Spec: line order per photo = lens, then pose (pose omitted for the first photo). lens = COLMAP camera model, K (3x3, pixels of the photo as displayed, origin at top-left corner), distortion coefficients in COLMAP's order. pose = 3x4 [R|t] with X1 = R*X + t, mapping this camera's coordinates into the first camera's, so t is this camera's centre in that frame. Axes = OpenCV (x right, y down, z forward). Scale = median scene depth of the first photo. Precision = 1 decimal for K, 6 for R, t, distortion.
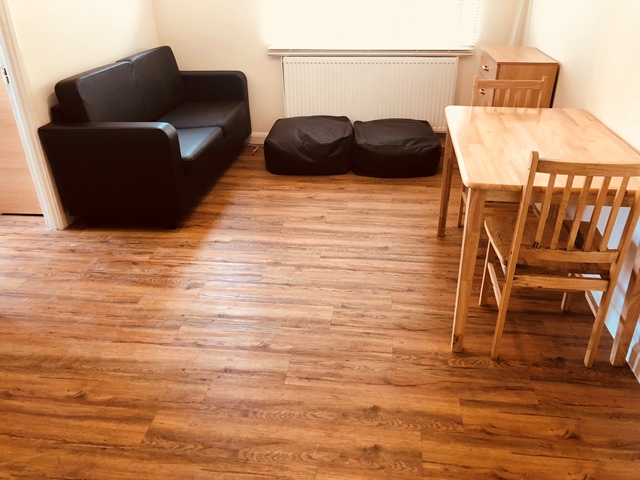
lens RADIAL K [[526.6, 0, 317.7], [0, 526.6, 235.8], [0, 0, 1]] dist [0.013864, -0.002361]
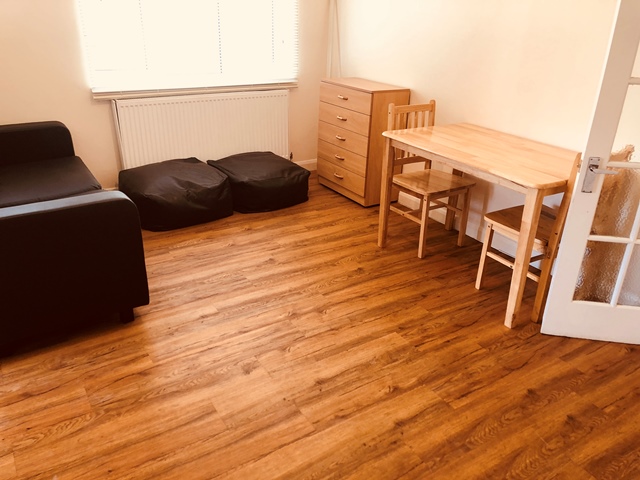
lens RADIAL K [[526.6, 0, 317.7], [0, 526.6, 235.8], [0, 0, 1]] dist [0.013864, -0.002361]
pose [[0.768657, -0.225596, 0.598559, -0.467904], [0.255752, 0.966084, 0.035685, -0.086523], [-0.586308, 0.125653, 0.800284, 0.170745]]
